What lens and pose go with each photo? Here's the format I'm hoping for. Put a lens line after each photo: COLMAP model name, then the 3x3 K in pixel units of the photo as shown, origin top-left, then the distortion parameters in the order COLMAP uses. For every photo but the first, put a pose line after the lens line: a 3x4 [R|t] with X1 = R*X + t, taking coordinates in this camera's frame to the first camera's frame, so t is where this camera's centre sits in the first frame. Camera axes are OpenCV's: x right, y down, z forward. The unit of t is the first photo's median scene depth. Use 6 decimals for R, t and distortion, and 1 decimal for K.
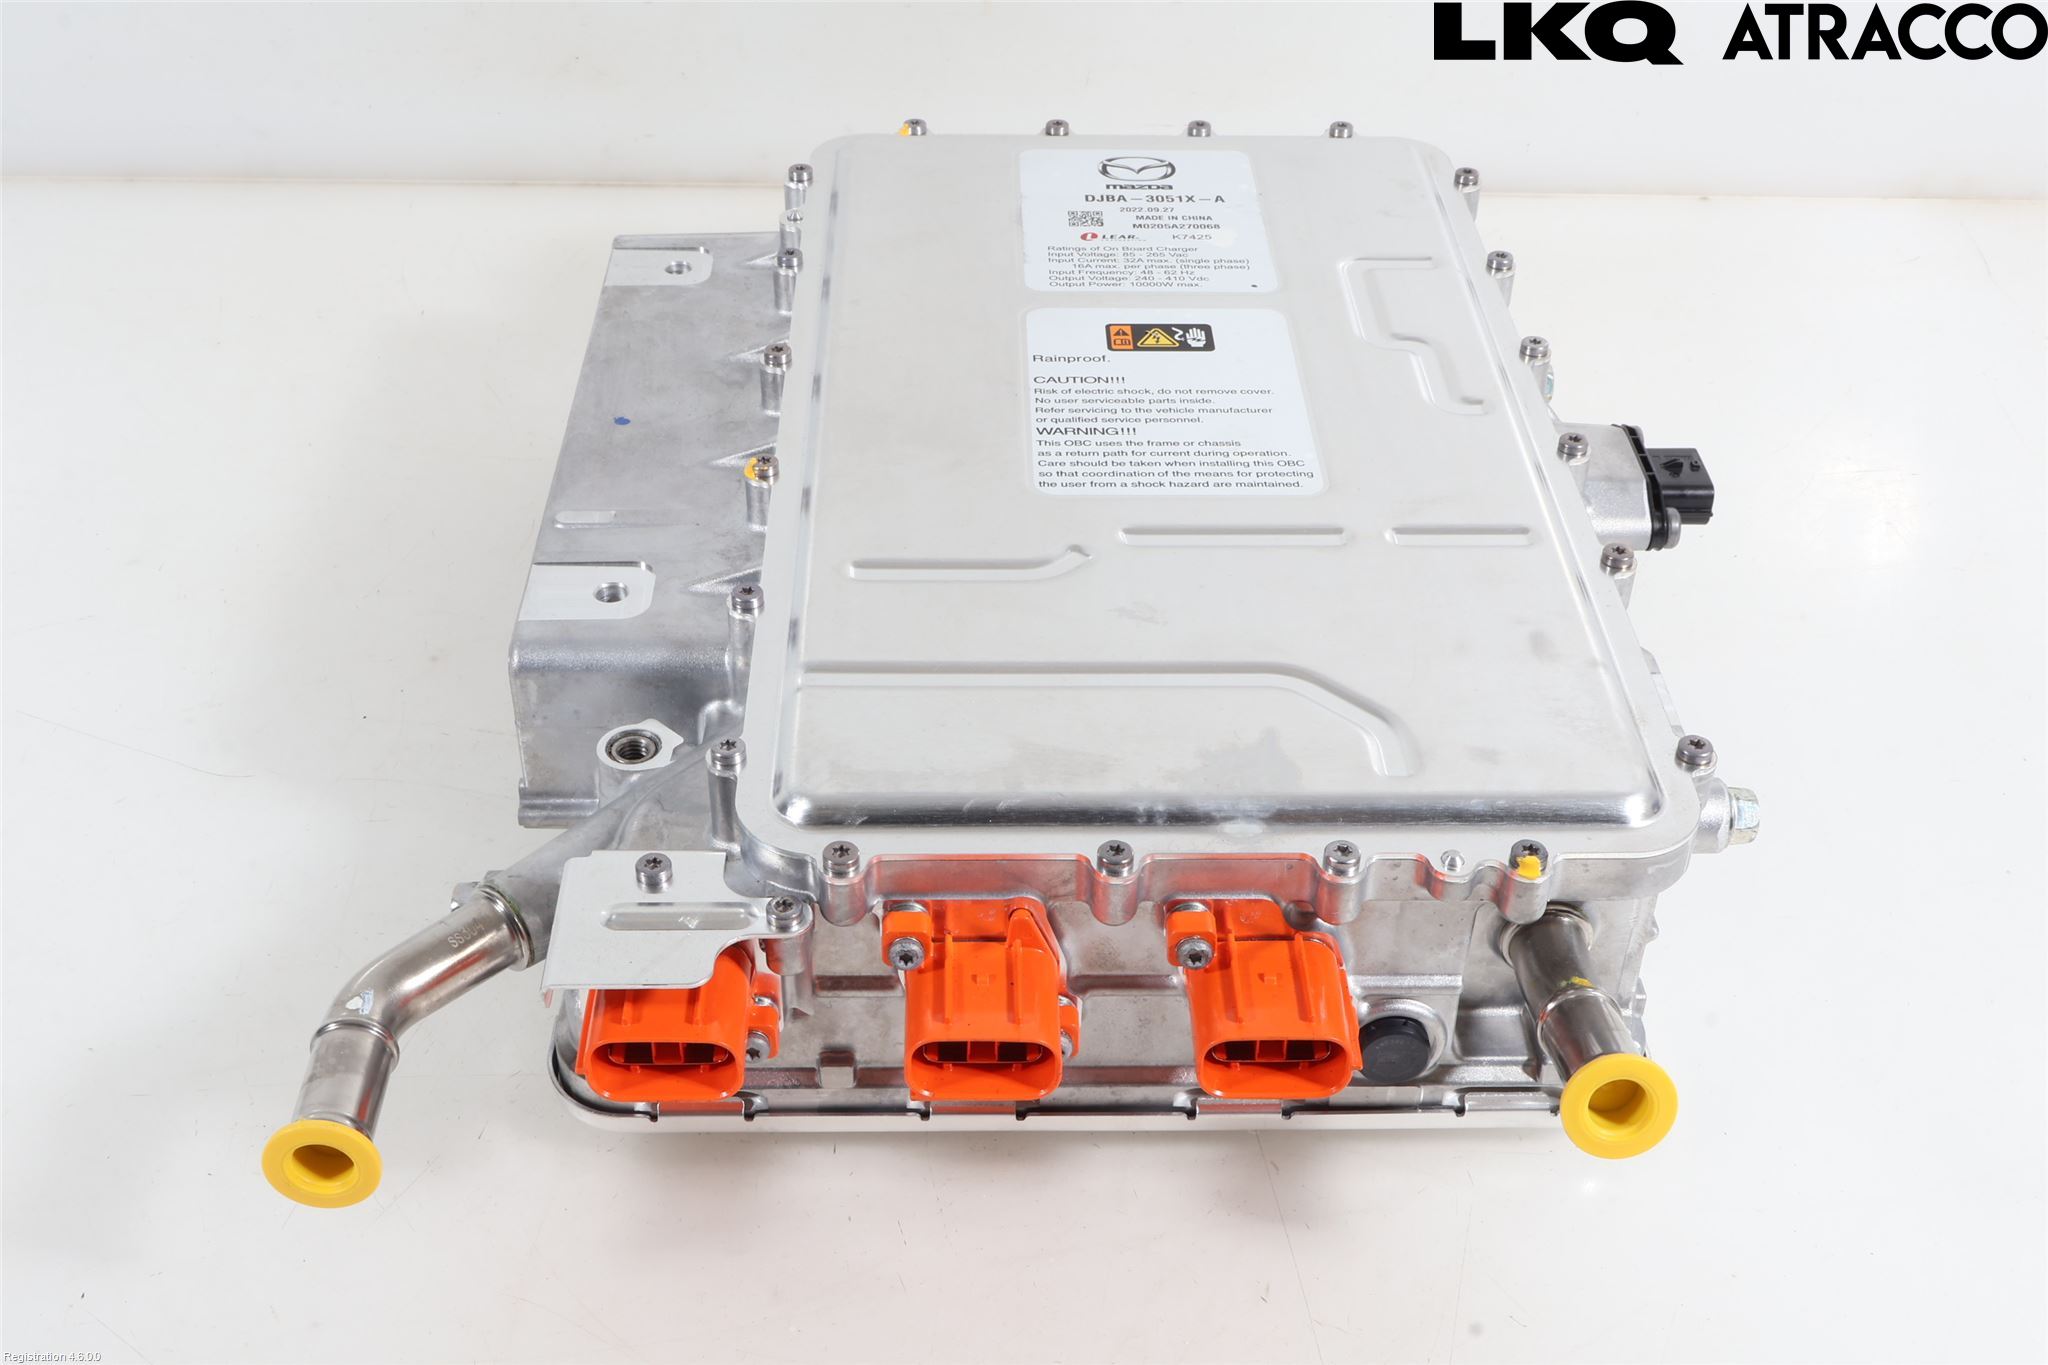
lens RADIAL K [[2398.4, 0, 1027.1], [0, 2398.4, 682.2], [0, 0, 1]] dist [0.011416, 0.000000]
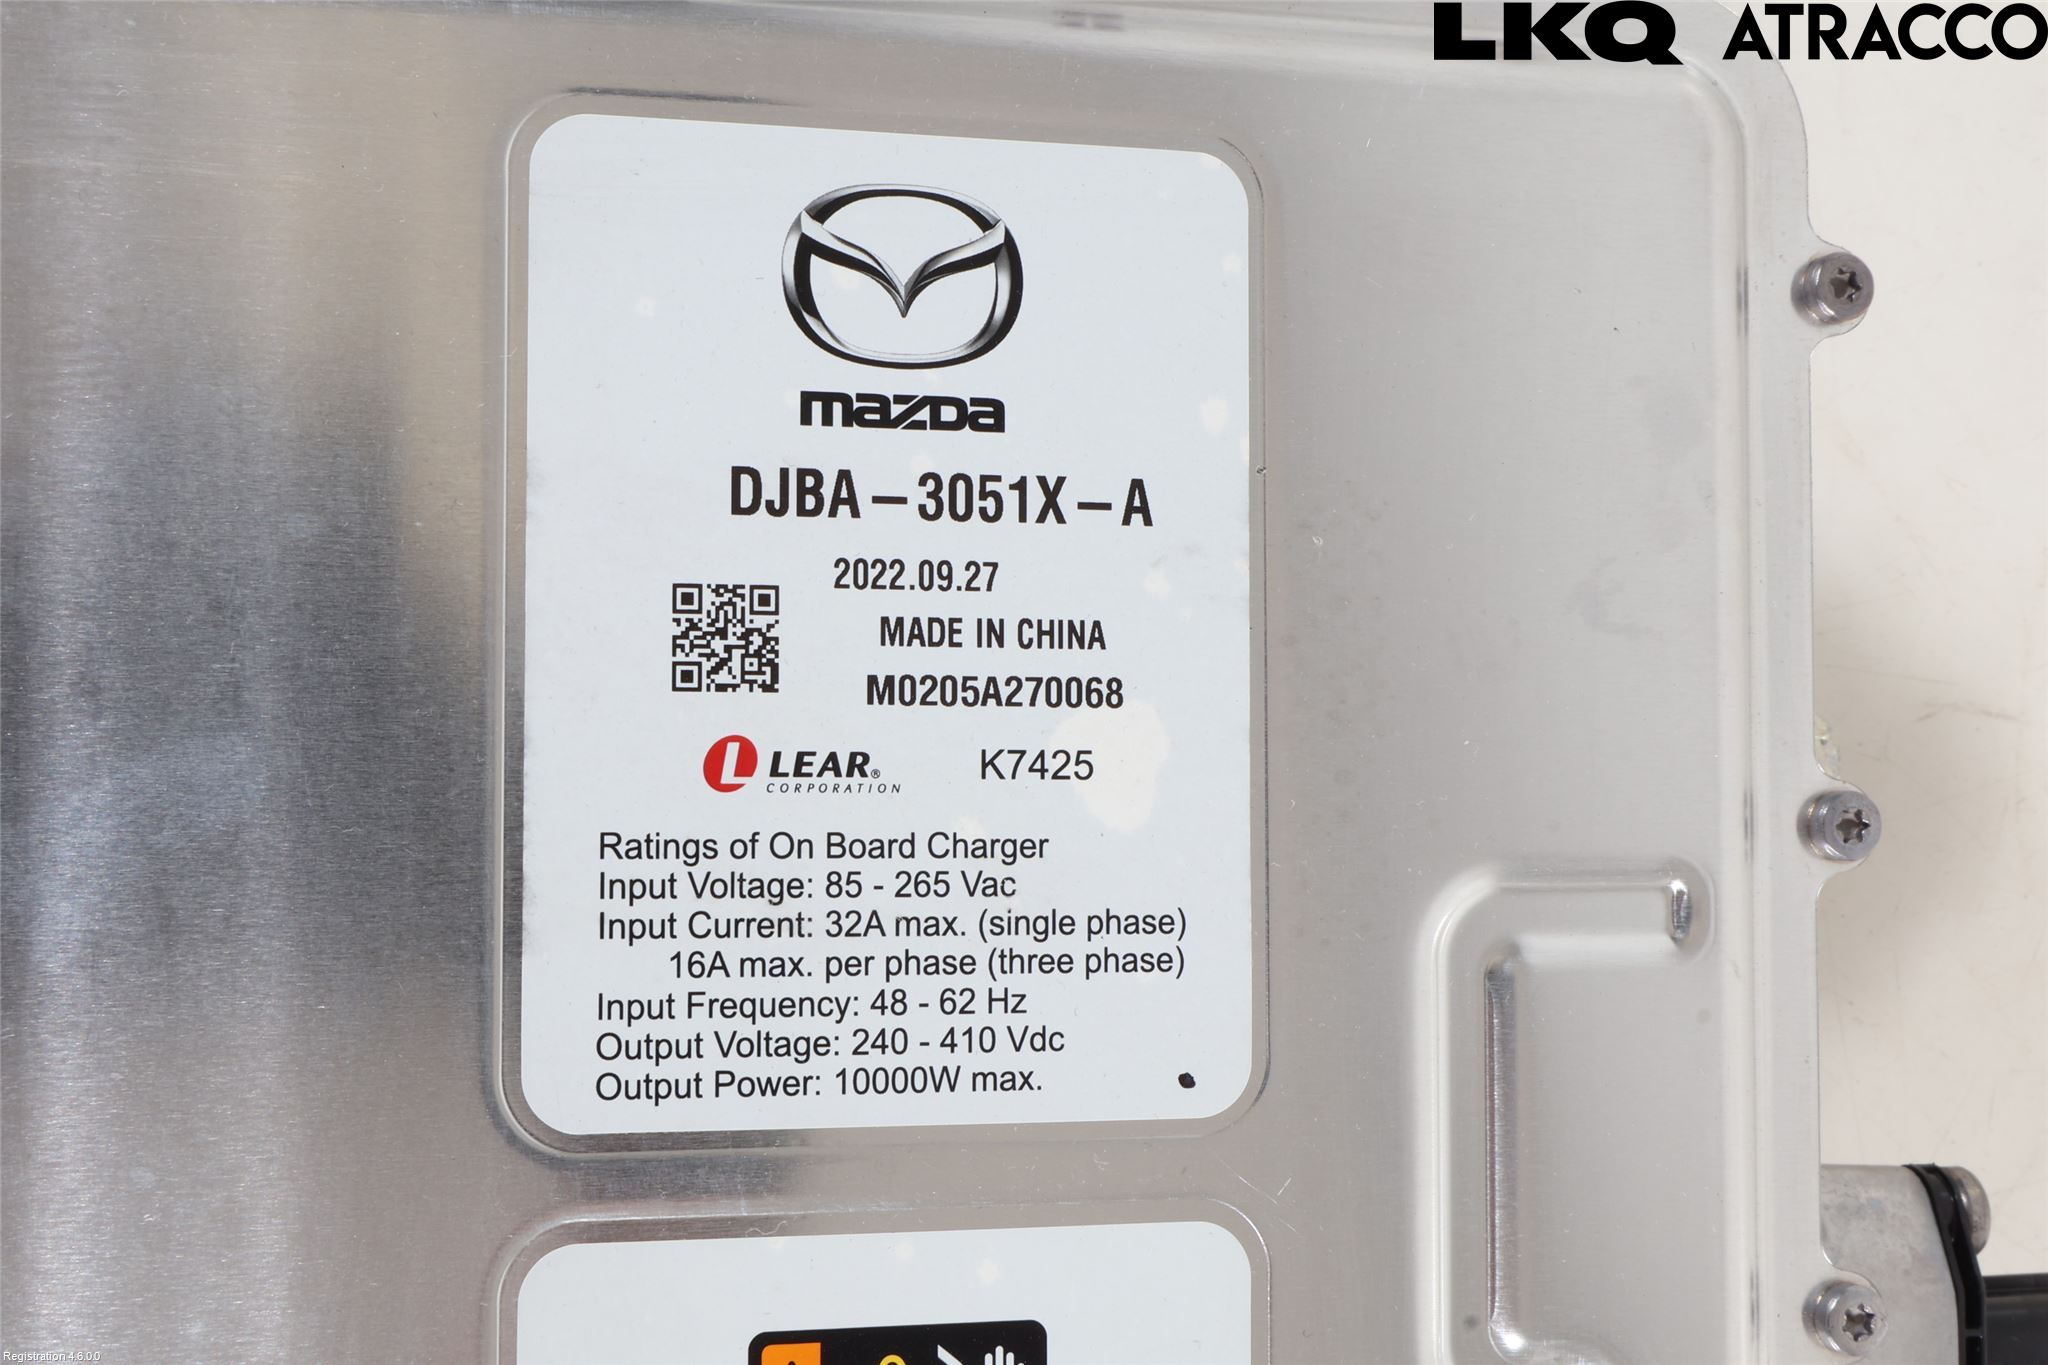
lens RADIAL K [[2870.1, 0, 1027.3], [0, 2870.1, 682.8], [0, 0, 1]] dist [0.027298, 0.000000]
pose [[0.975460, 0.032714, 0.217734, -0.021714], [-0.189207, 0.630278, 0.752961, -0.535286], [-0.112601, -0.775680, 0.621001, 0.825190]]
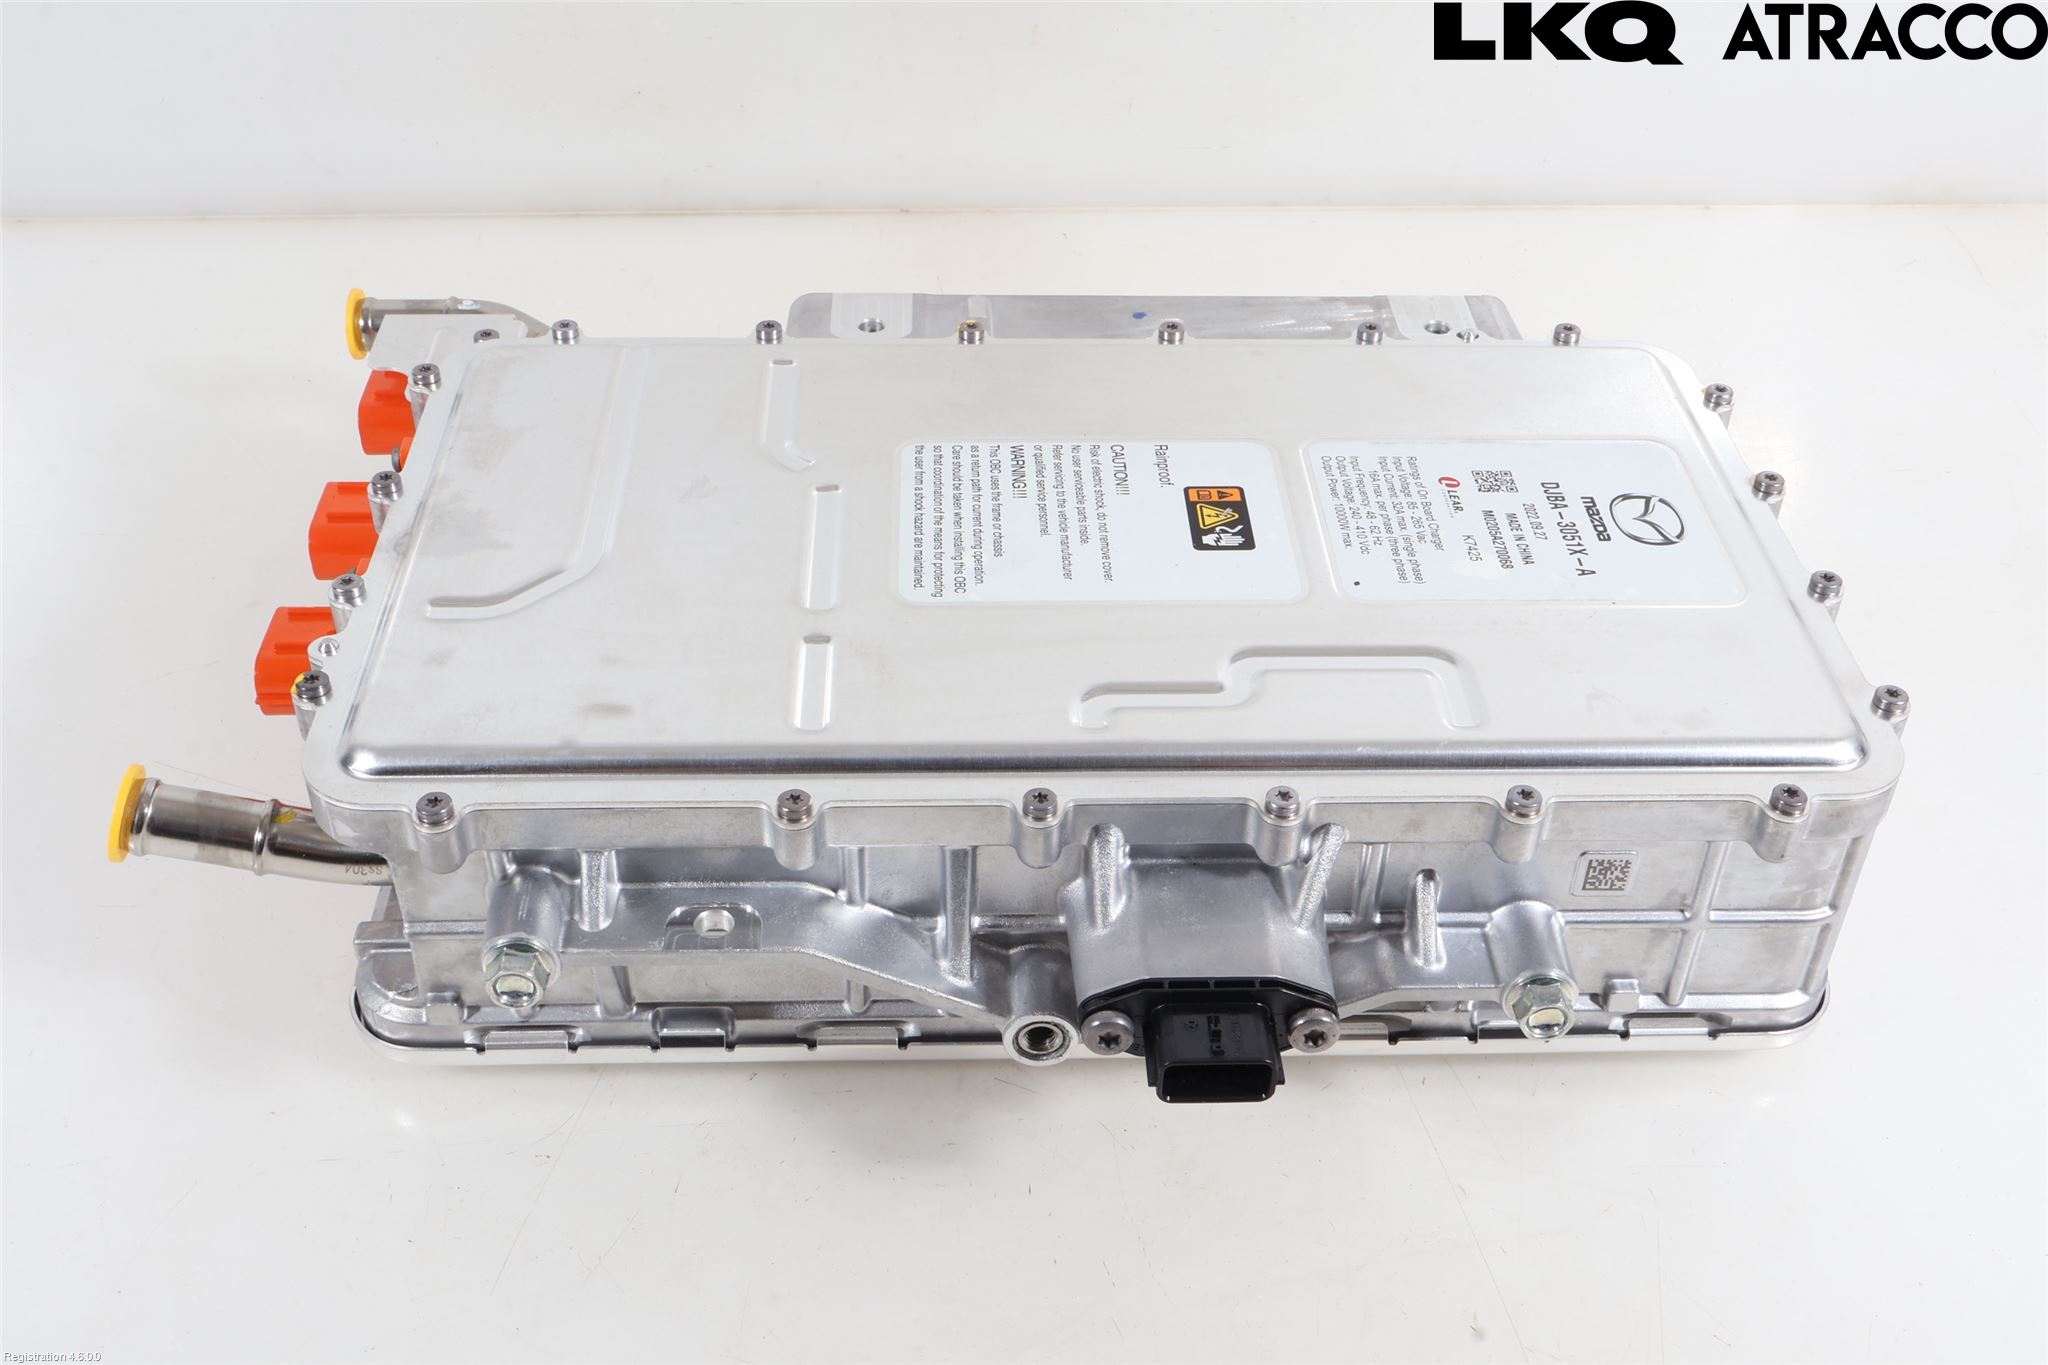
lens RADIAL K [[2151.9, 0, 1035.4], [0, 2151.9, 683.0], [0, 0, 1]] dist [0.000836, 0.000000]
pose [[0.015186, 0.602339, -0.798096, 0.758590], [-0.613204, 0.636075, 0.468391, -0.451018], [0.789779, 0.482283, 0.379016, 0.666526]]
